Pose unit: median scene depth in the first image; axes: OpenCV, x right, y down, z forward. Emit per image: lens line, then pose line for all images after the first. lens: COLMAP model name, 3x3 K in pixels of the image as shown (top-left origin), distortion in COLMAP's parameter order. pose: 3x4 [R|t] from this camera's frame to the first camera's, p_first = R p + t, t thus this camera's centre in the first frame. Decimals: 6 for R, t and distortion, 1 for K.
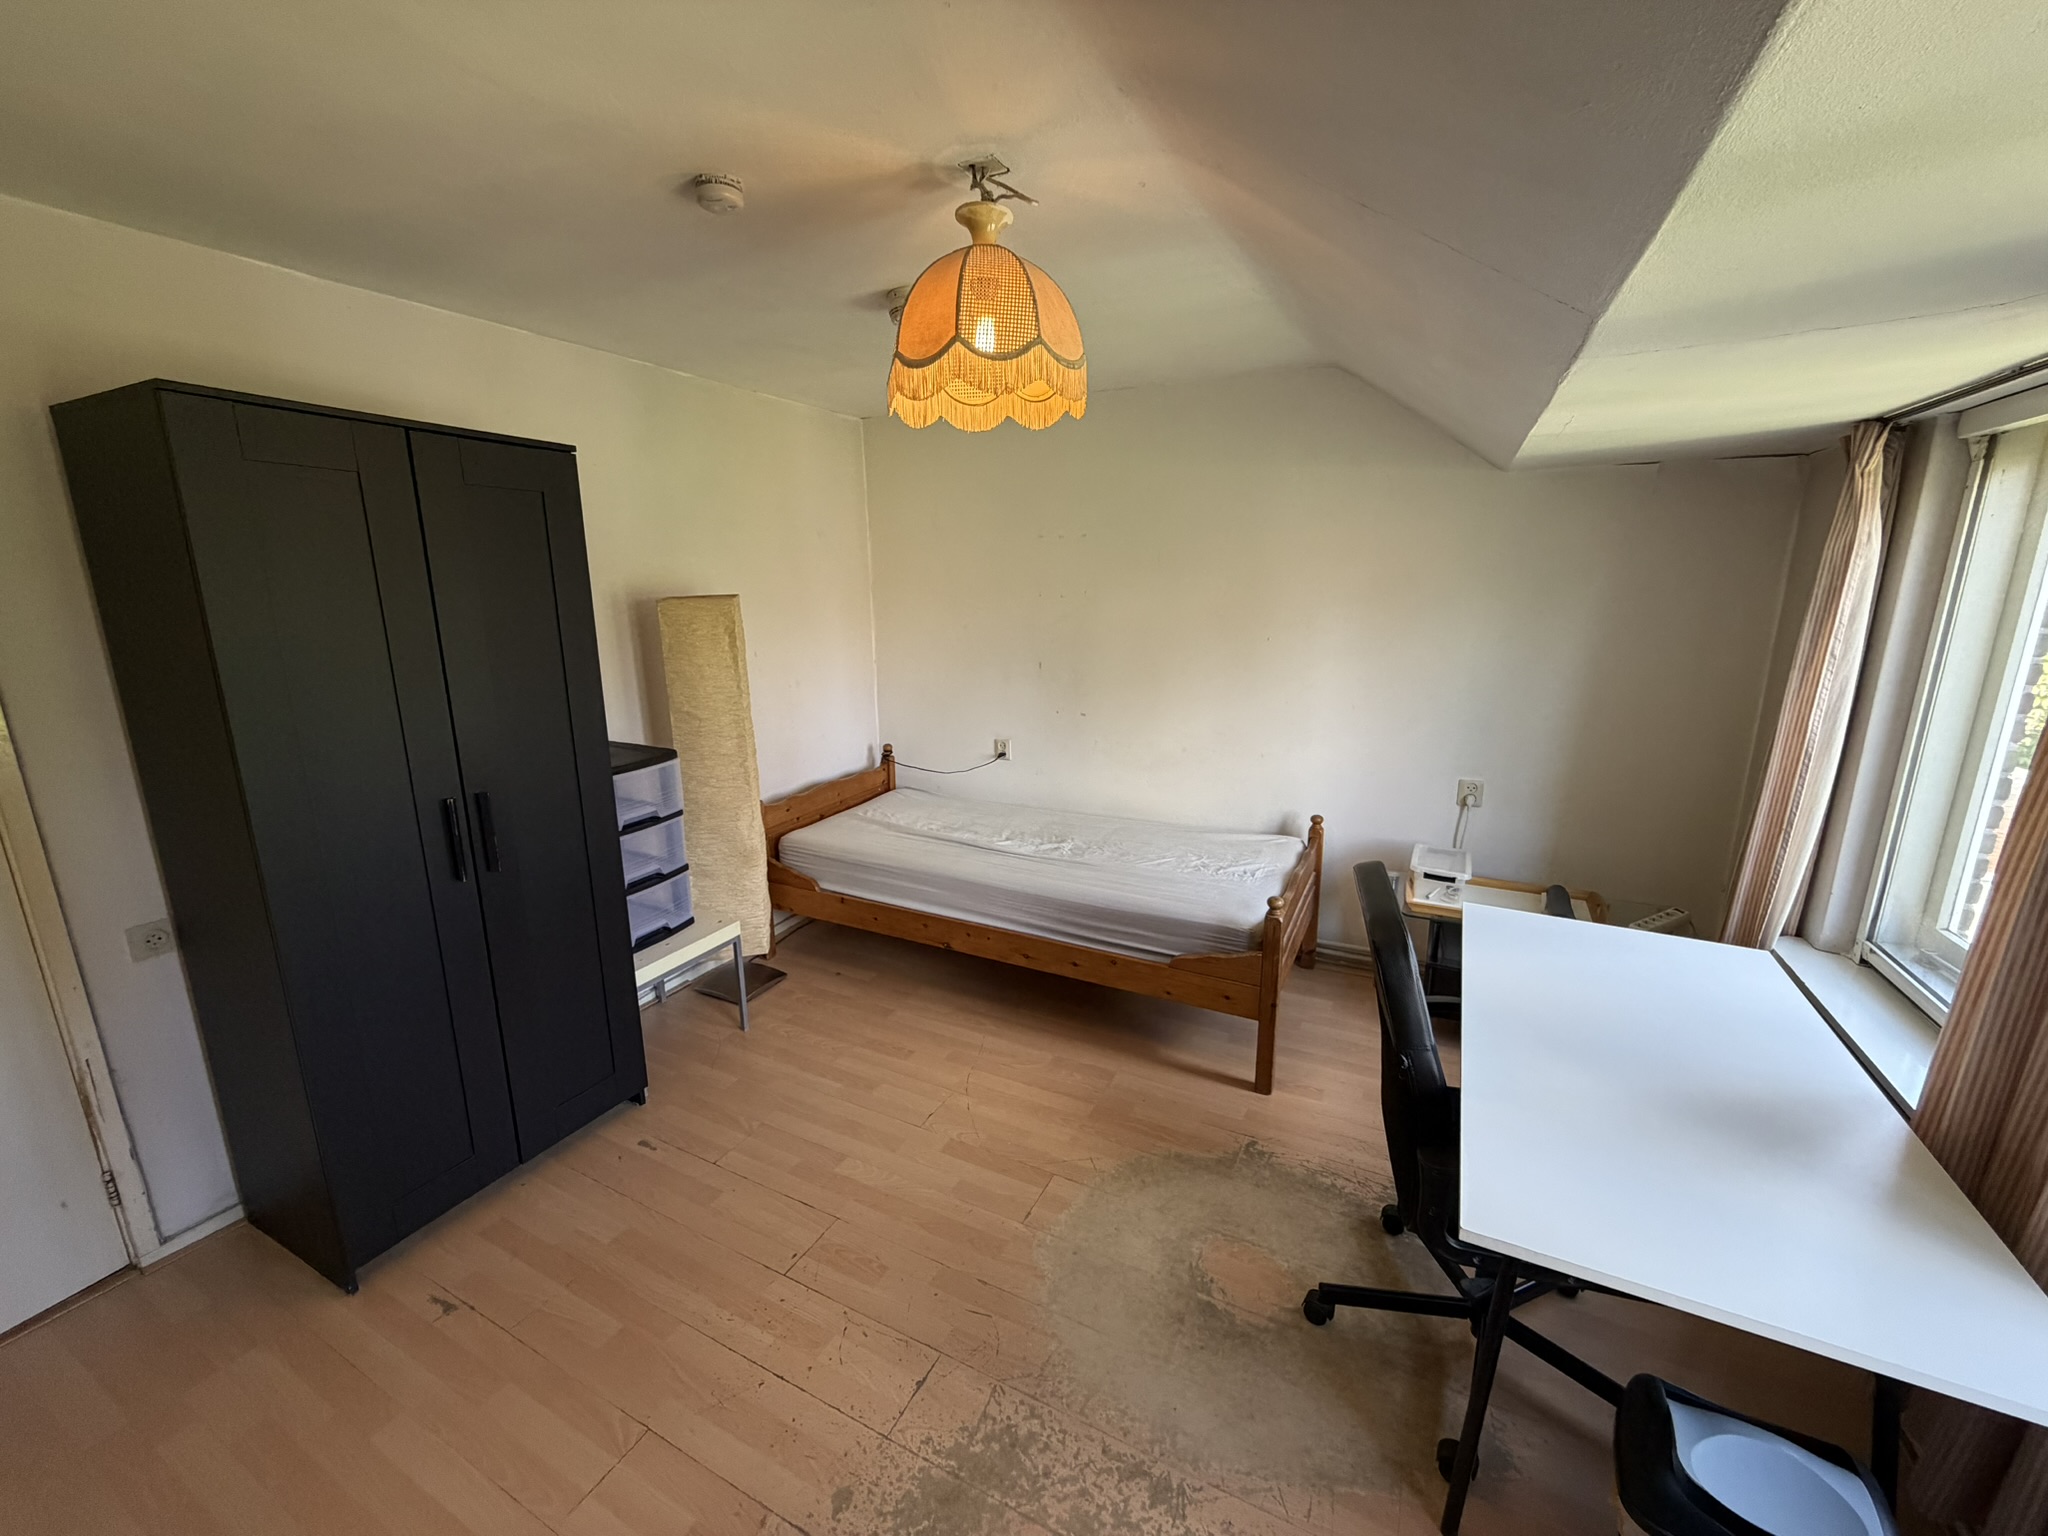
lens RADIAL K [[820.6, 0, 1016.2], [0, 820.6, 770.2], [0, 0, 1]] dist [0.008287, -0.000138]
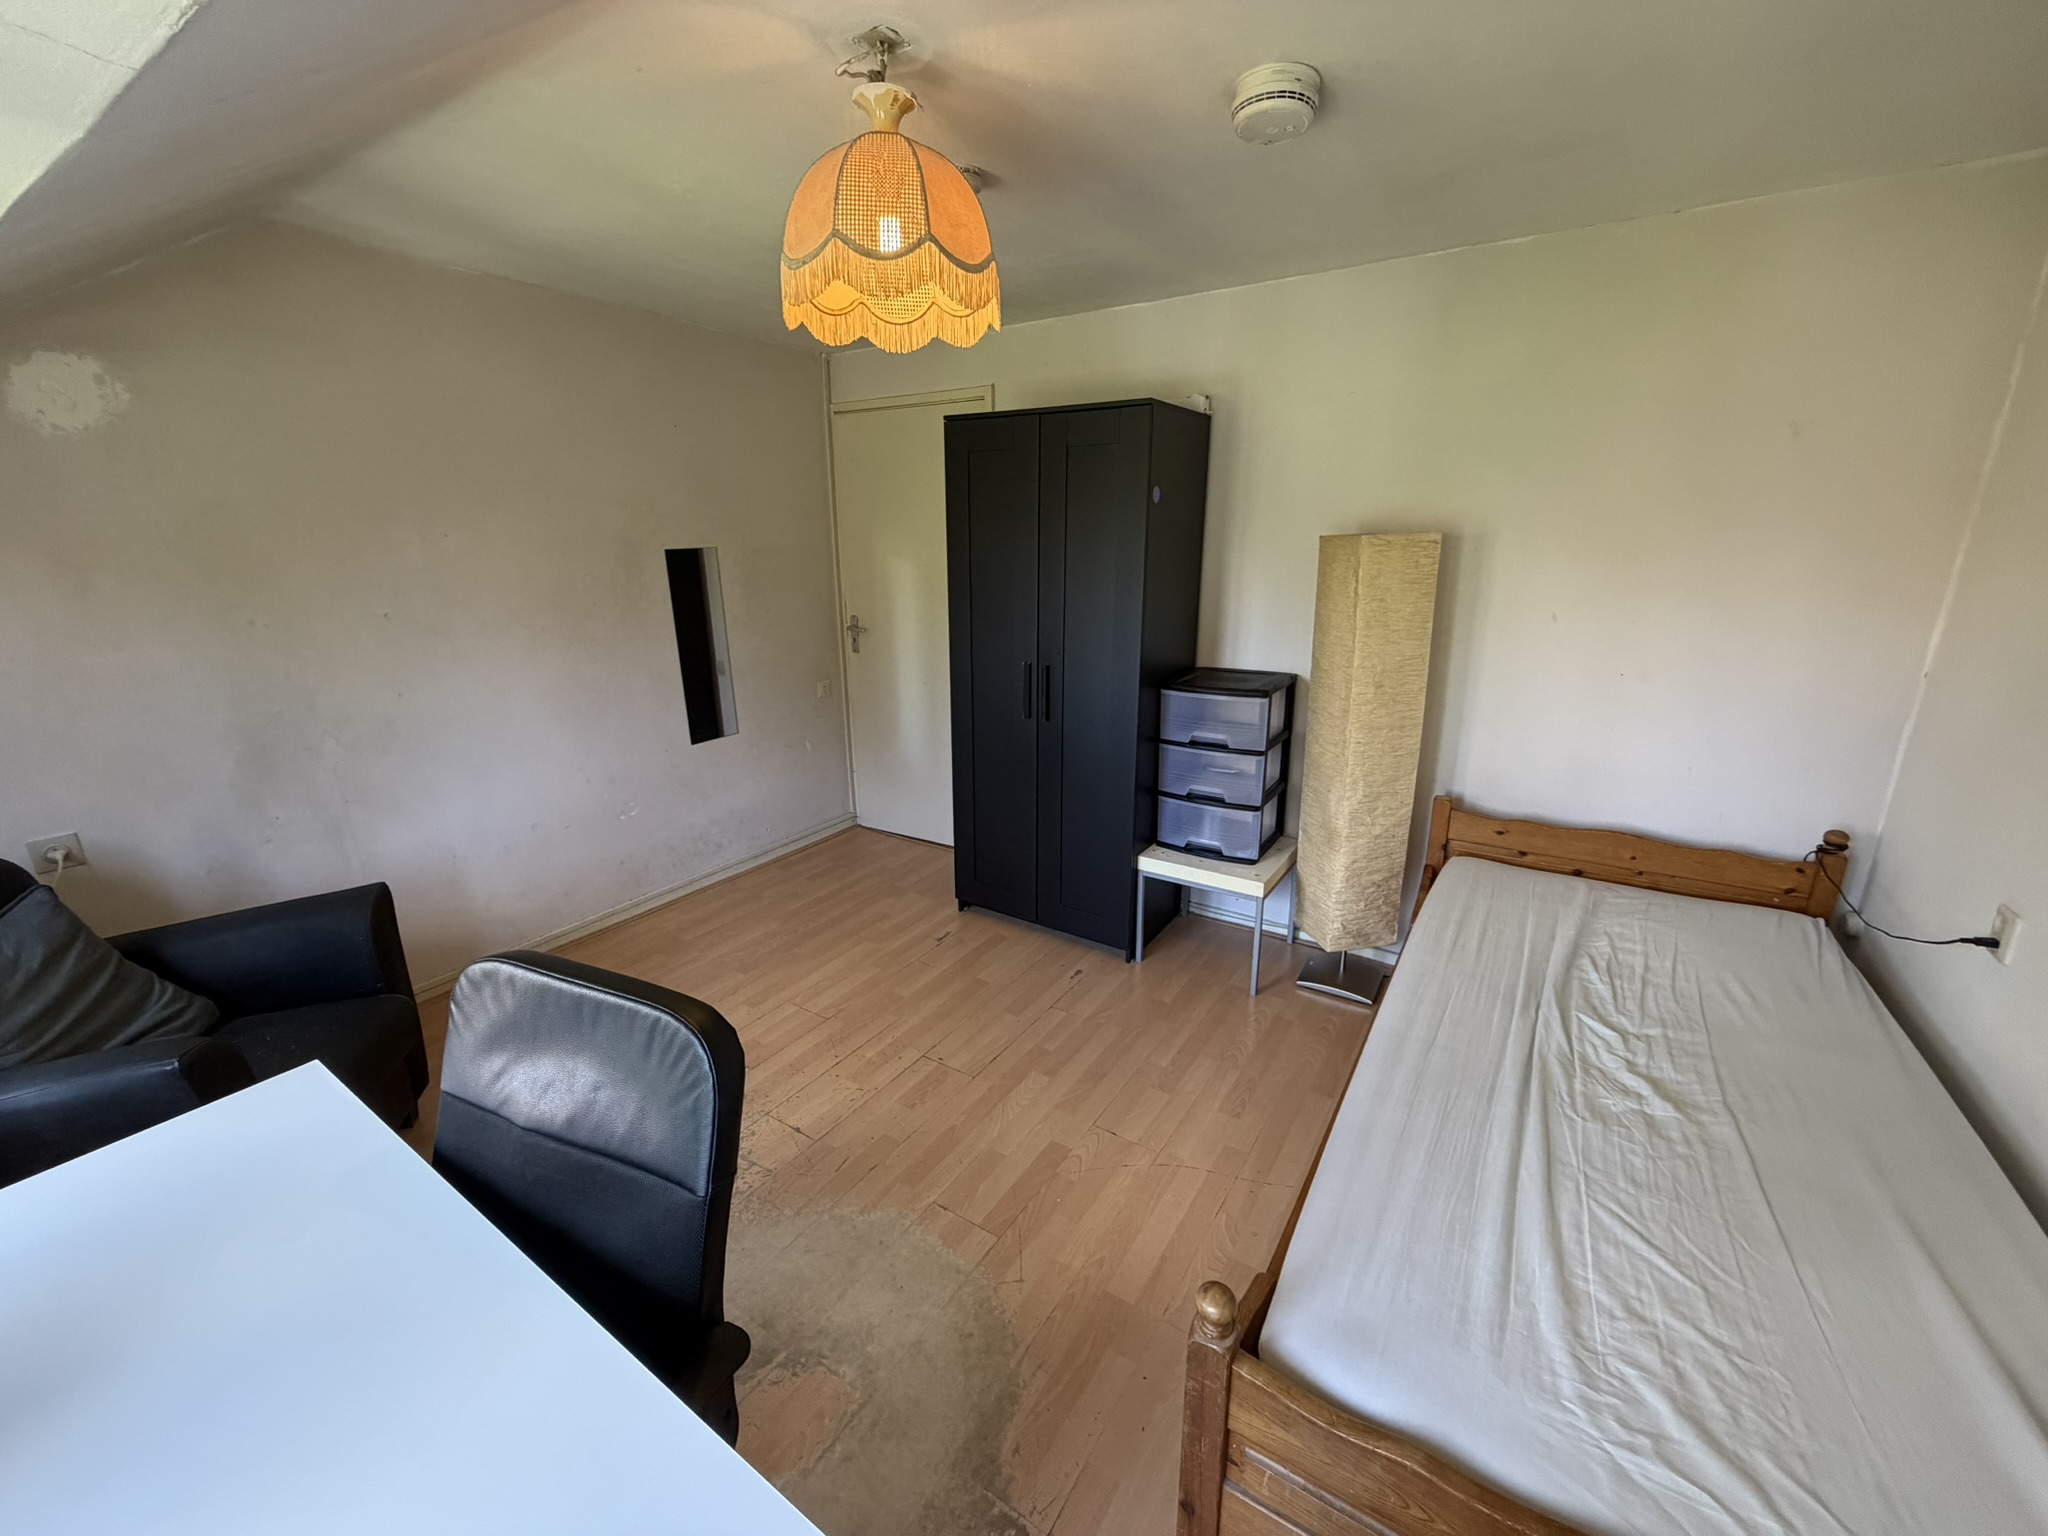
lens RADIAL K [[820.6, 0, 1016.2], [0, 820.6, 770.2], [0, 0, 1]] dist [0.008287, -0.000138]
pose [[-0.107526, 0.289424, -0.951142, 0.650301], [-0.220170, 0.926003, 0.306664, -0.191873], [0.969517, 0.242387, -0.035847, 0.865180]]
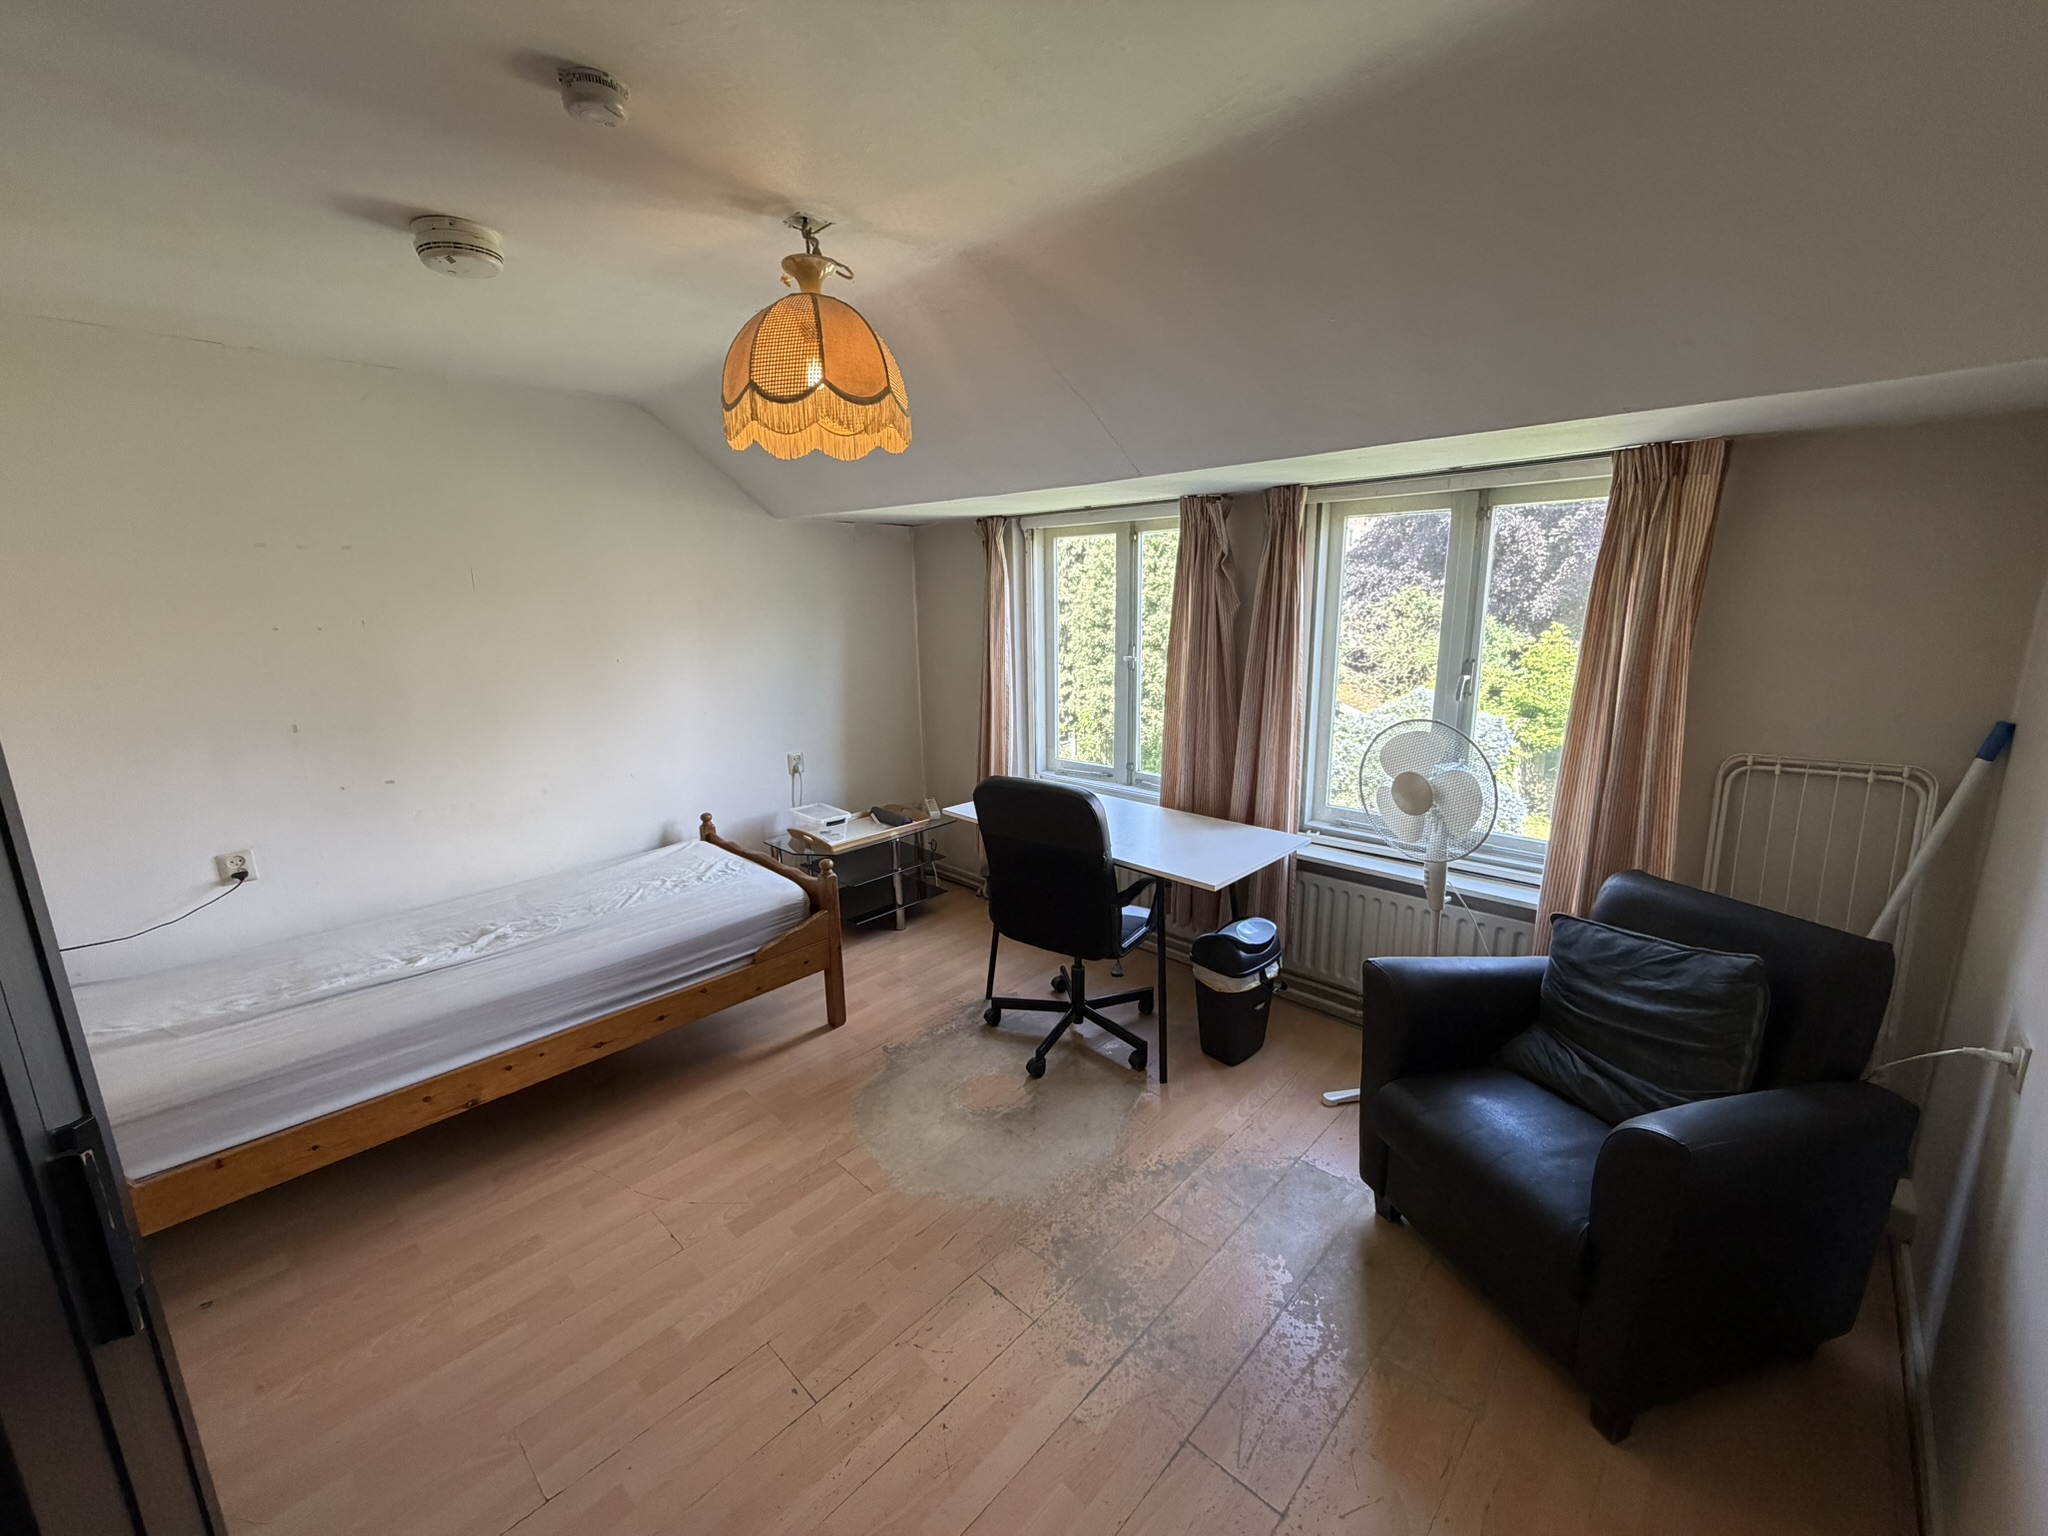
lens RADIAL K [[820.6, 0, 1016.2], [0, 820.6, 770.2], [0, 0, 1]] dist [0.008287, -0.000138]
pose [[0.285672, -0.202834, 0.936616, -0.716558], [0.233963, 0.962532, 0.137087, -0.073325], [-0.929329, 0.179972, 0.322425, 0.328998]]
